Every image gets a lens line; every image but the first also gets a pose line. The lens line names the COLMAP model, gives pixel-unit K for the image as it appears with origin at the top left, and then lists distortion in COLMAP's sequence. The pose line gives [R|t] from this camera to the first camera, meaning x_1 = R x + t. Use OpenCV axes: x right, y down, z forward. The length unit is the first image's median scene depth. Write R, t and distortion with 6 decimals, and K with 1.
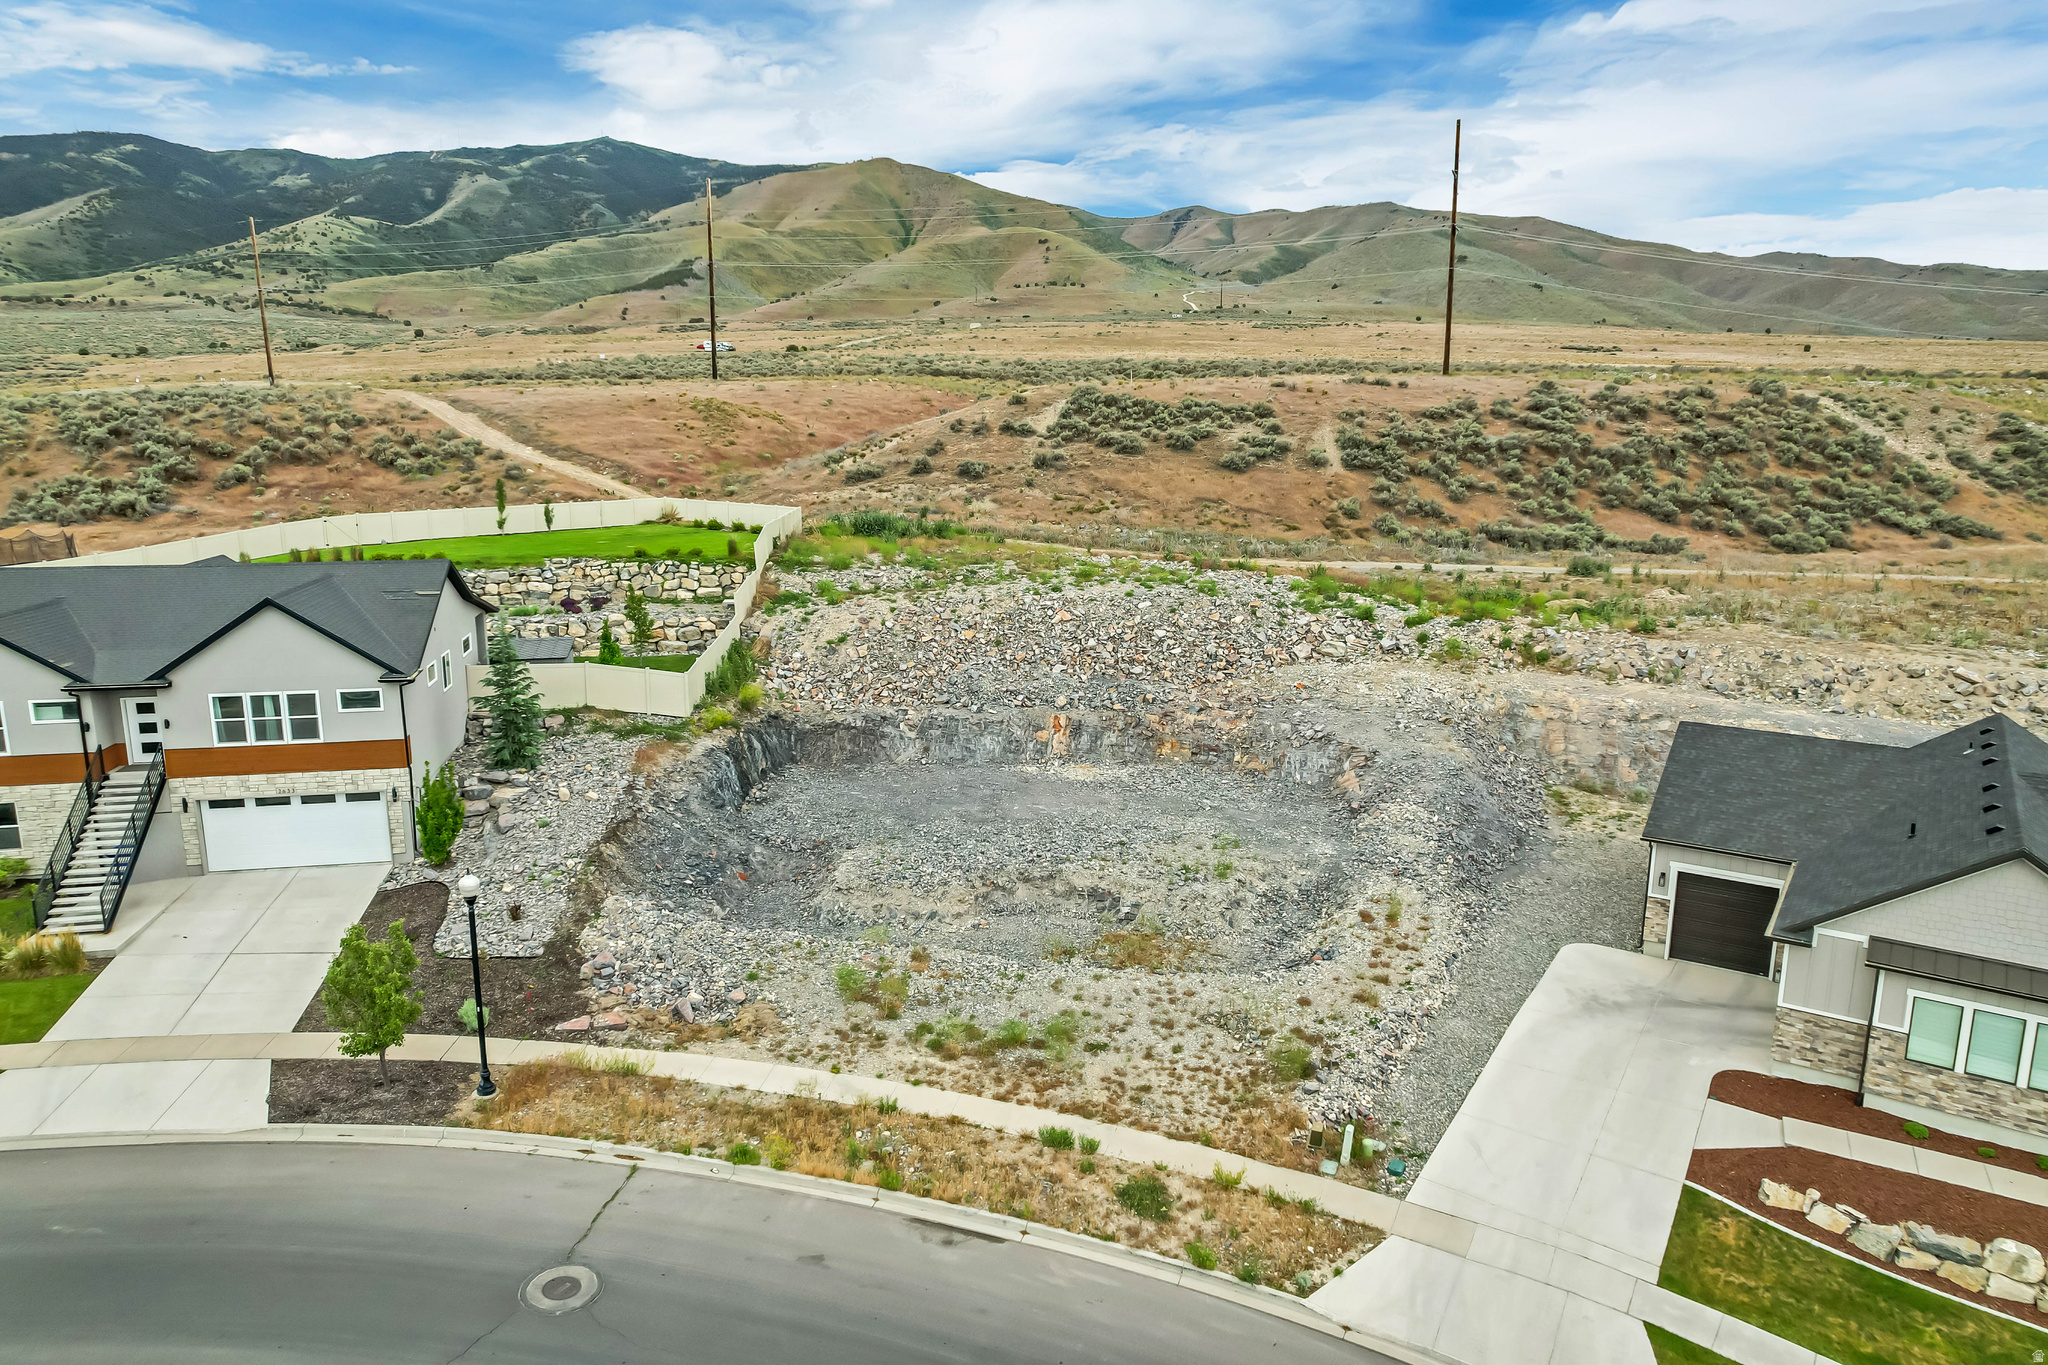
lens RADIAL K [[1312.7, 0, 1033.7], [0, 1312.7, 679.2], [0, 0, 1]] dist [-0.073785, 0.068202]
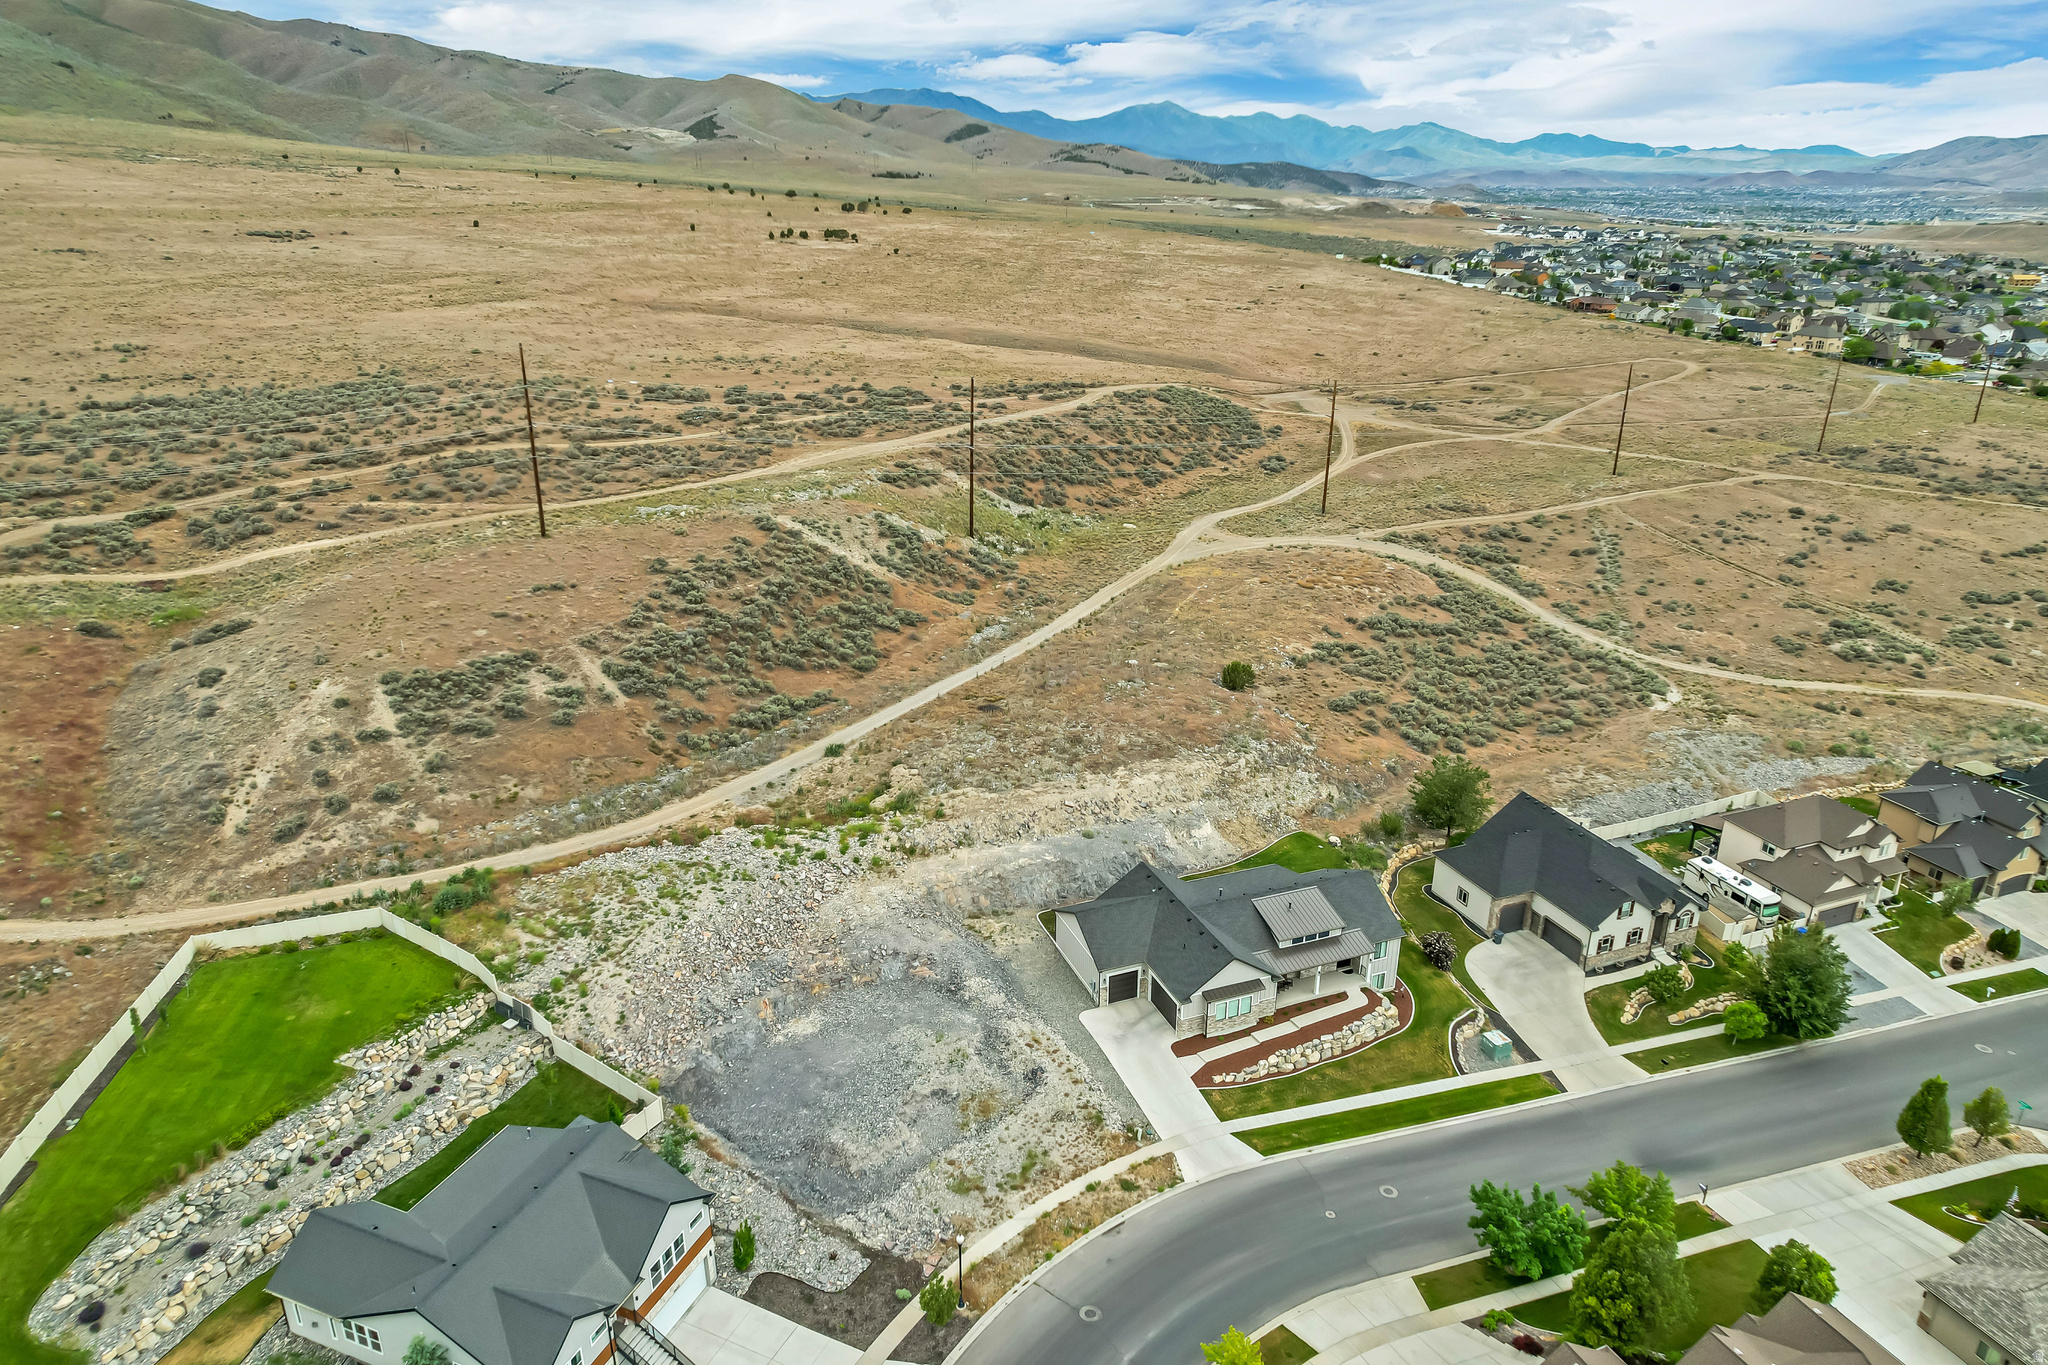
lens RADIAL K [[1312.7, 0, 1029.8], [0, 1312.7, 684.1], [0, 0, 1]] dist [-0.073785, 0.068202]
pose [[0.557828, -0.298596, 0.774383, -1.152674], [0.163452, 0.954291, 0.250224, -0.863153], [-0.813702, -0.013007, 0.581136, -0.340958]]
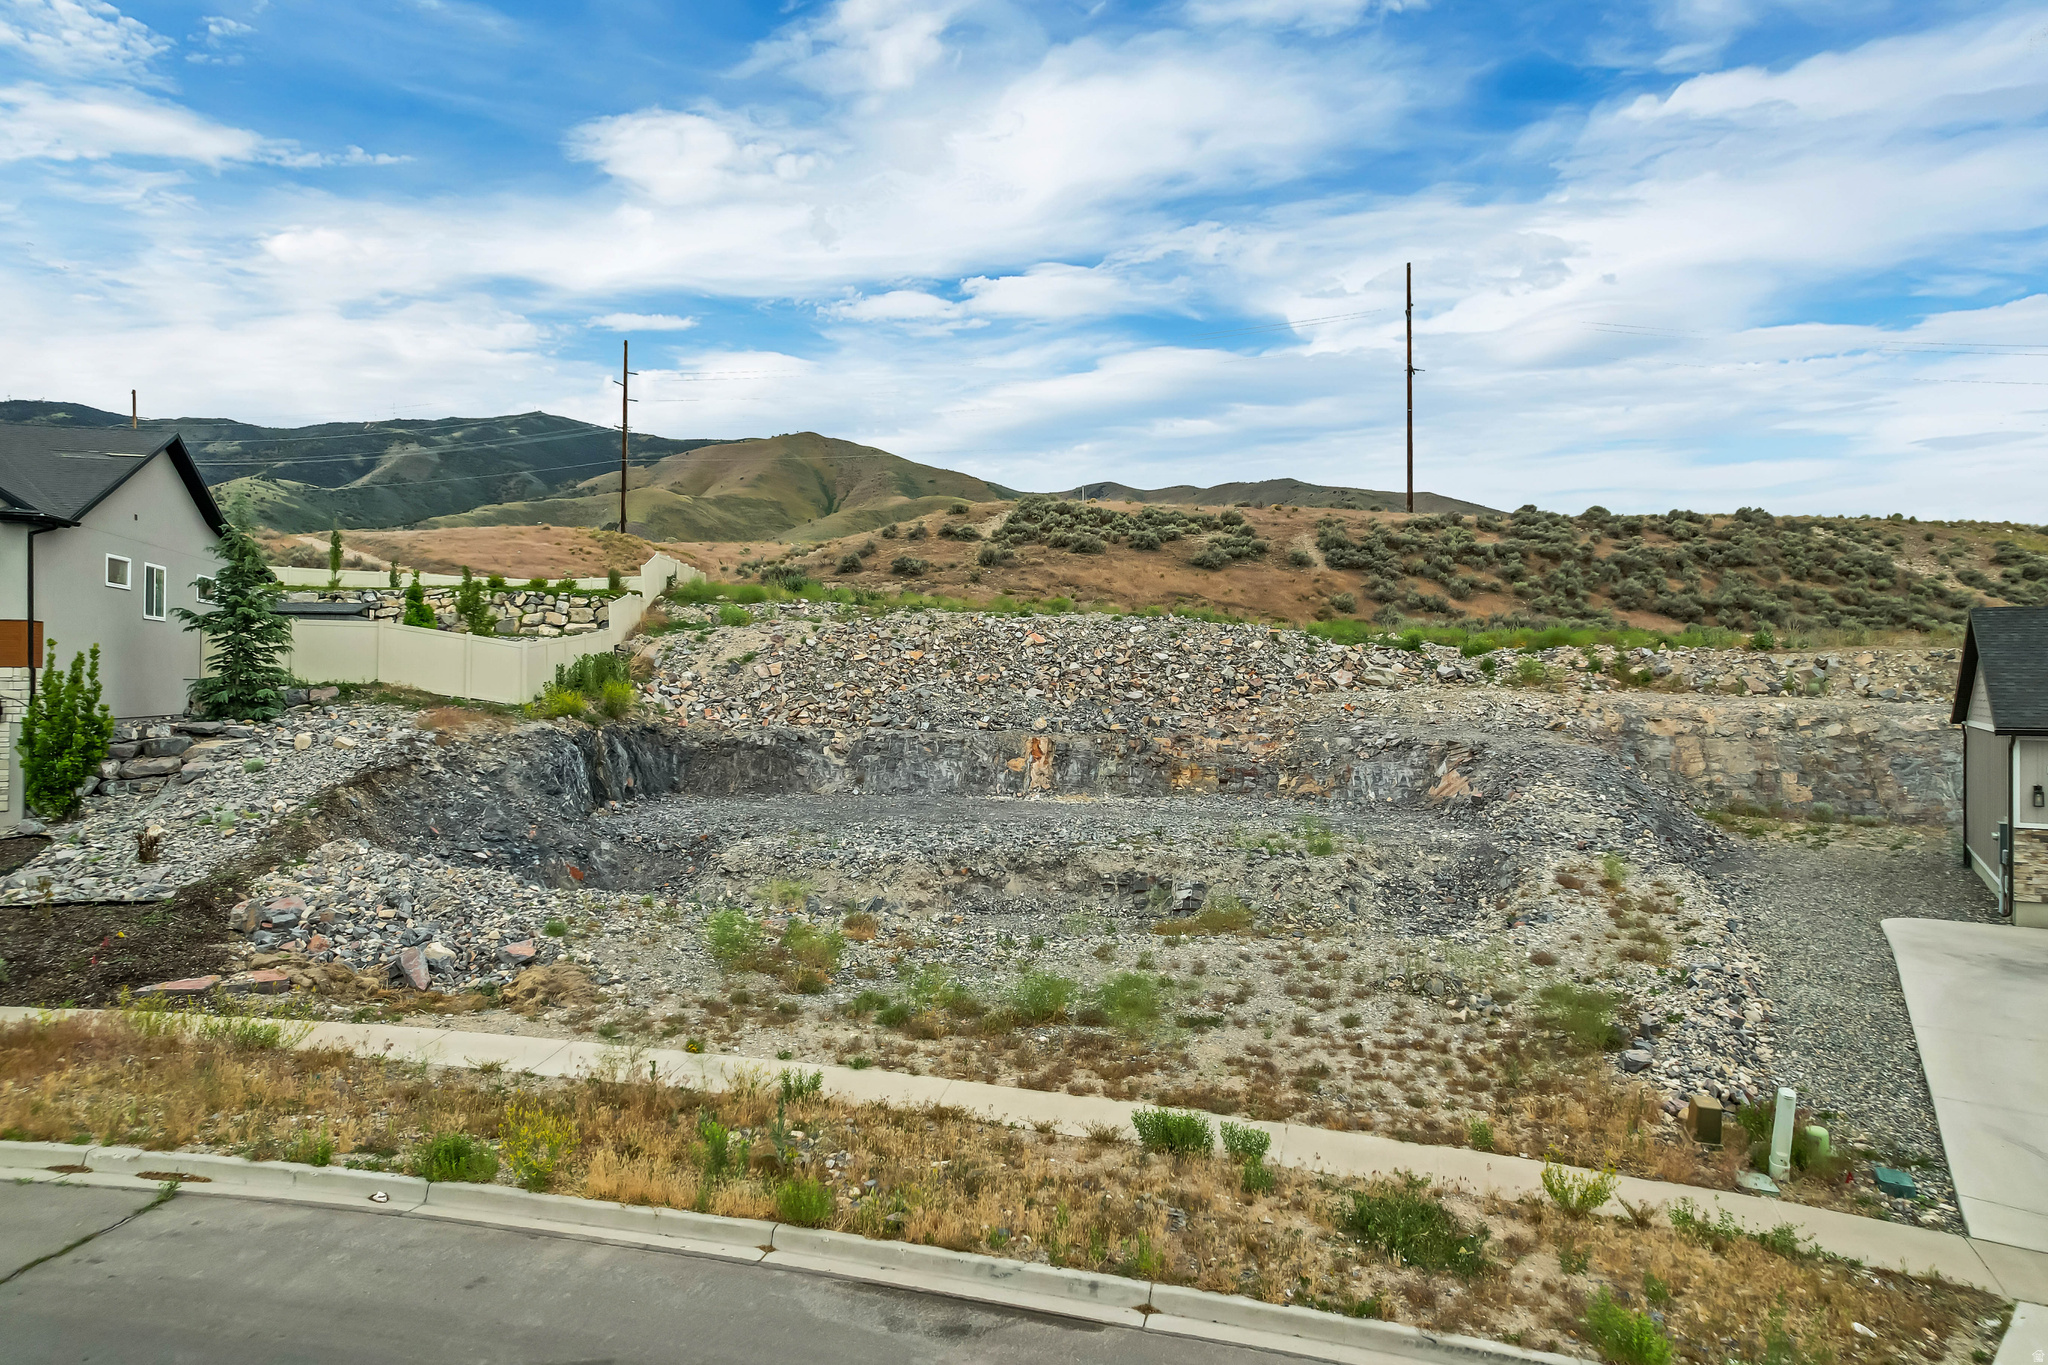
lens RADIAL K [[1312.7, 0, 1033.7], [0, 1312.7, 682.9], [0, 0, 1]] dist [-0.073785, 0.068202]
pose [[0.998064, 0.000543, 0.062193, -0.034073], [0.011737, 0.980350, -0.196915, 0.164326], [-0.061078, 0.197264, 0.978446, 0.301195]]
